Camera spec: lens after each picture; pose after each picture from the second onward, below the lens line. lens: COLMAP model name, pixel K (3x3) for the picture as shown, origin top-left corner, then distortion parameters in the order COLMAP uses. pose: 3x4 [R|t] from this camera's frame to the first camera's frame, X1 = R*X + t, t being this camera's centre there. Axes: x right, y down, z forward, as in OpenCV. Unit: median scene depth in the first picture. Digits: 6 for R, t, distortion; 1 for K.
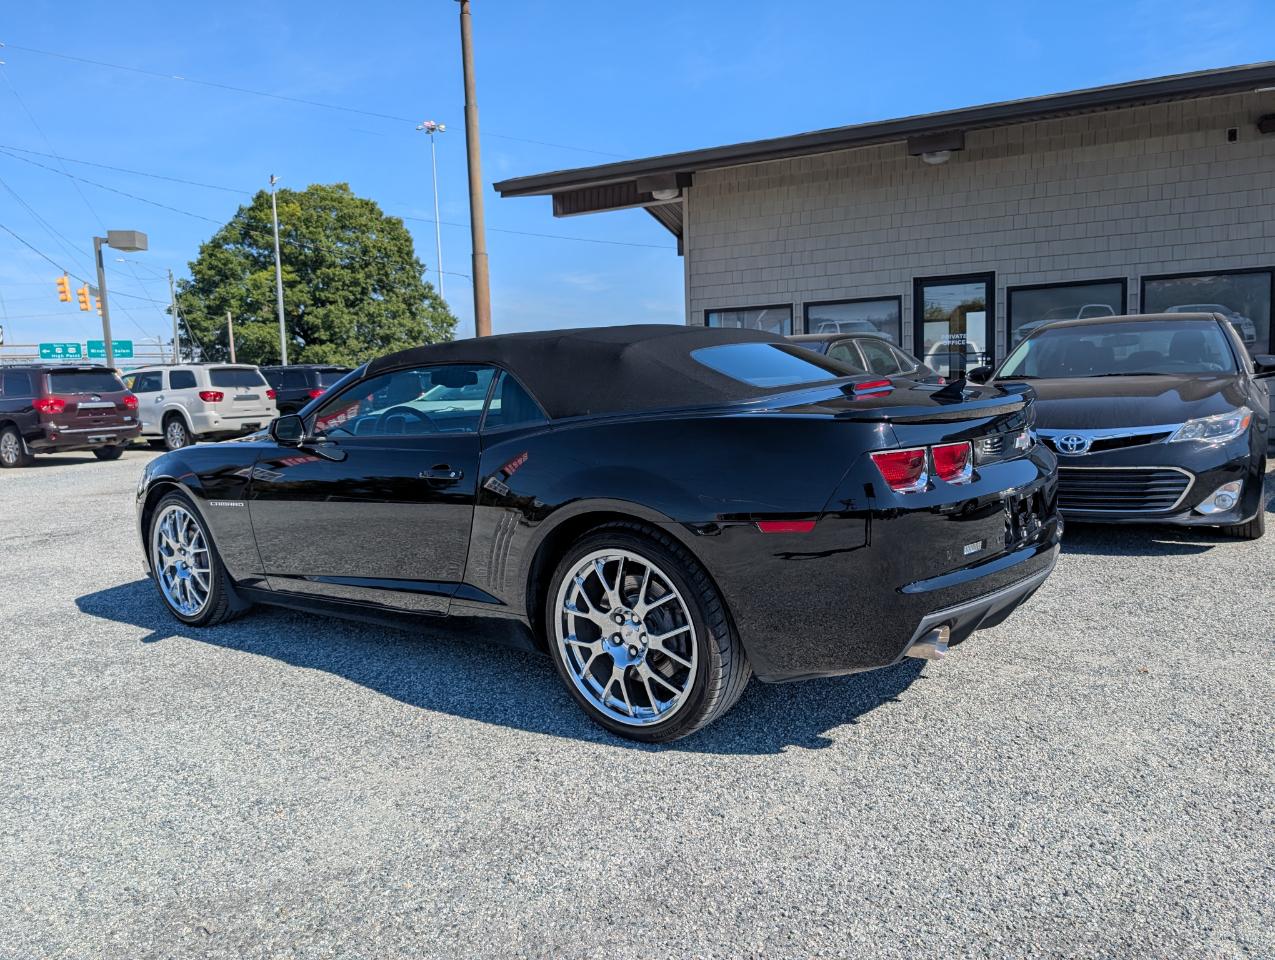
lens RADIAL K [[907.1, 0, 610.8], [0, 907.1, 464.4], [0, 0, 1]] dist [0.004343, -0.005442]
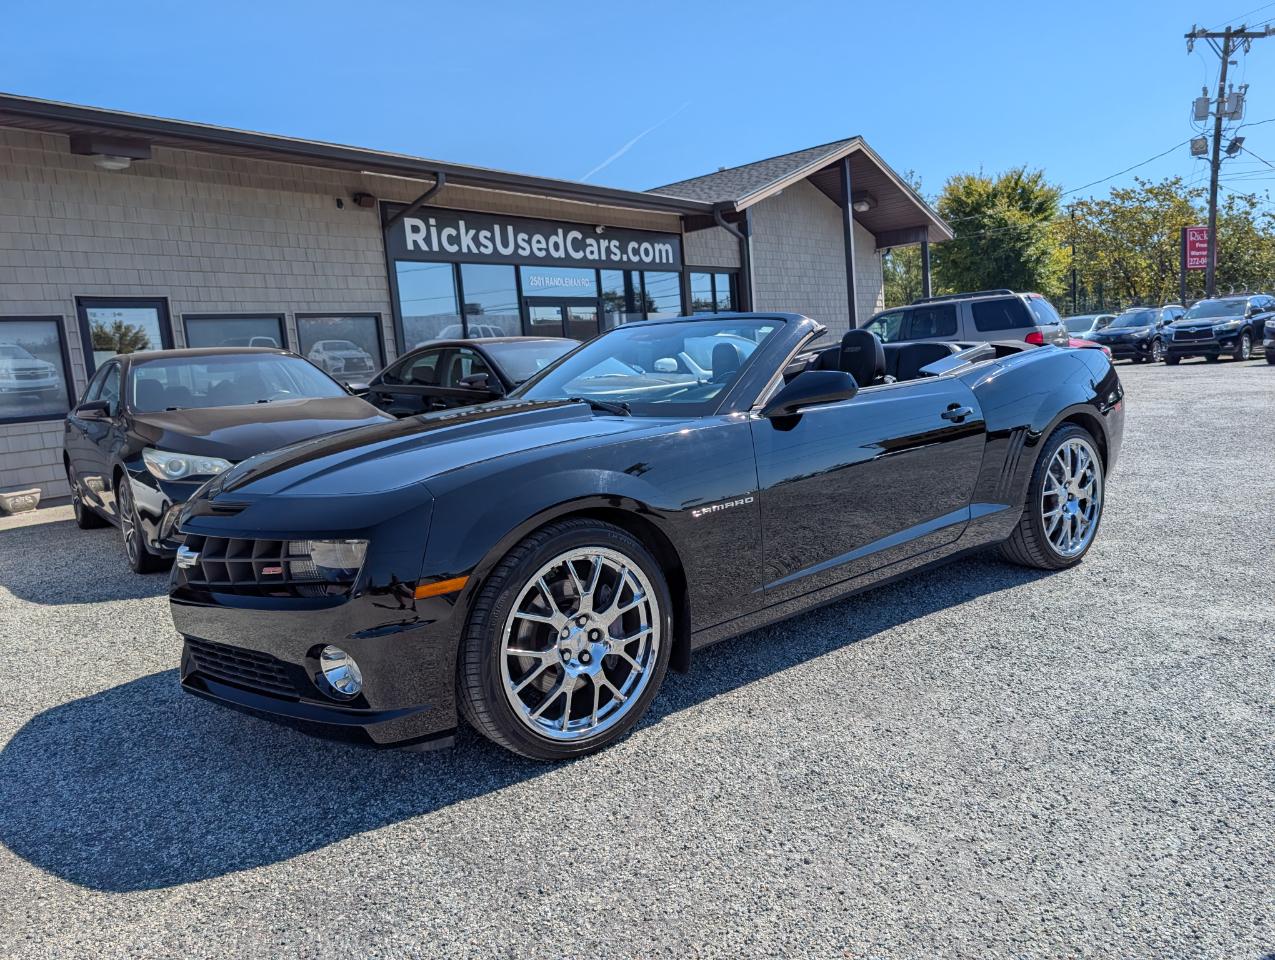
lens RADIAL K [[942.7, 0, 637.5], [0, 942.7, 480.0], [0, 0, 1]] dist [-0.003497, -0.003861]
pose [[0.244070, -0.098083, 0.964785, -0.400578], [0.142784, 0.987664, 0.064287, -0.016468], [-0.959188, 0.122065, 0.255064, 0.286422]]
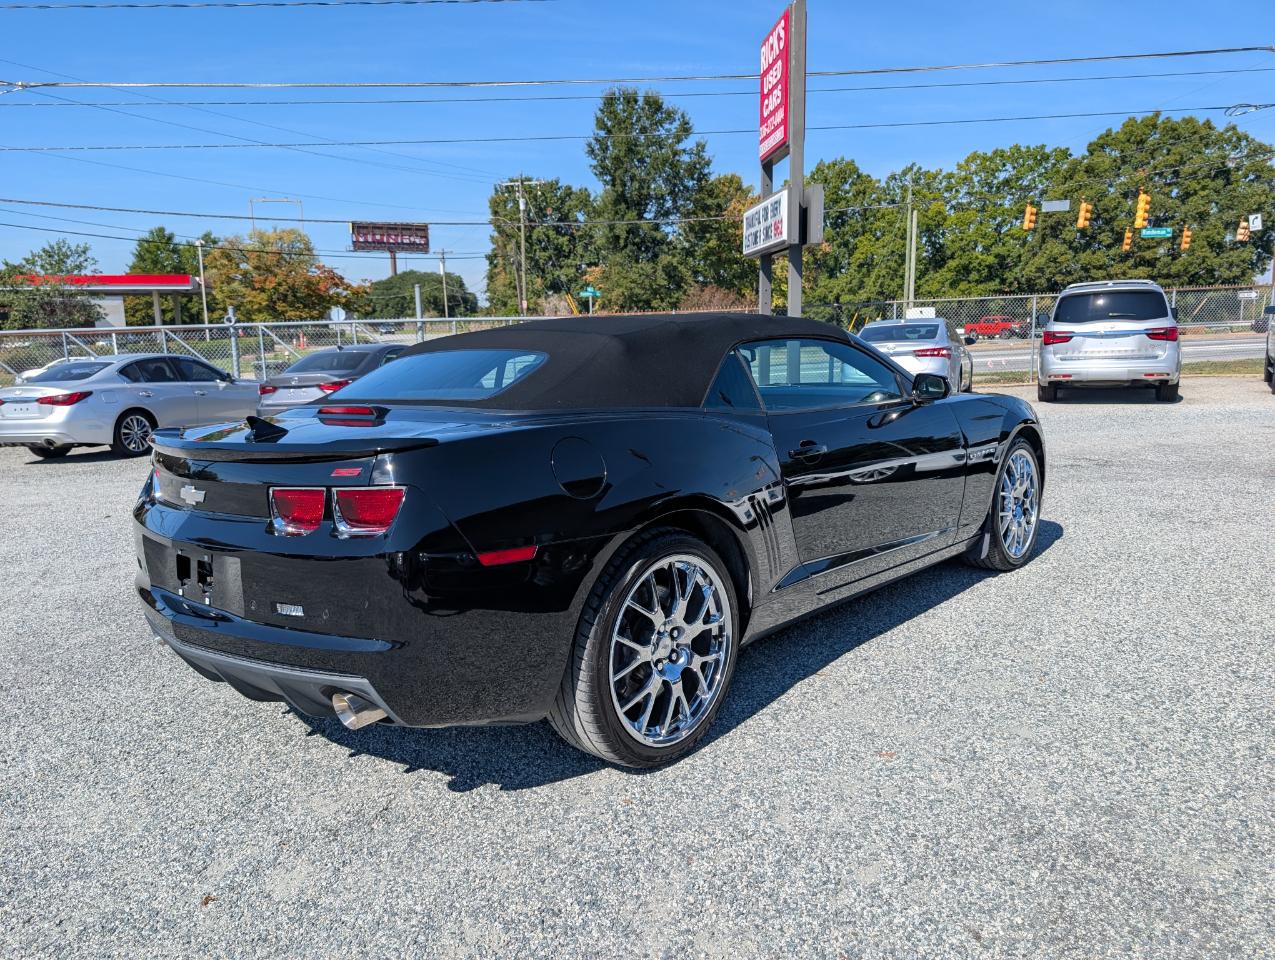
lens RADIAL K [[908.5, 0, 640.4], [0, 908.5, 471.7], [0, 0, 1]] dist [0.007637, -0.001514]
pose [[-0.046478, 0.190556, -0.980575, 0.291140], [-0.060934, 0.979267, 0.193190, -0.054710], [0.997059, 0.068730, -0.033903, 0.330747]]
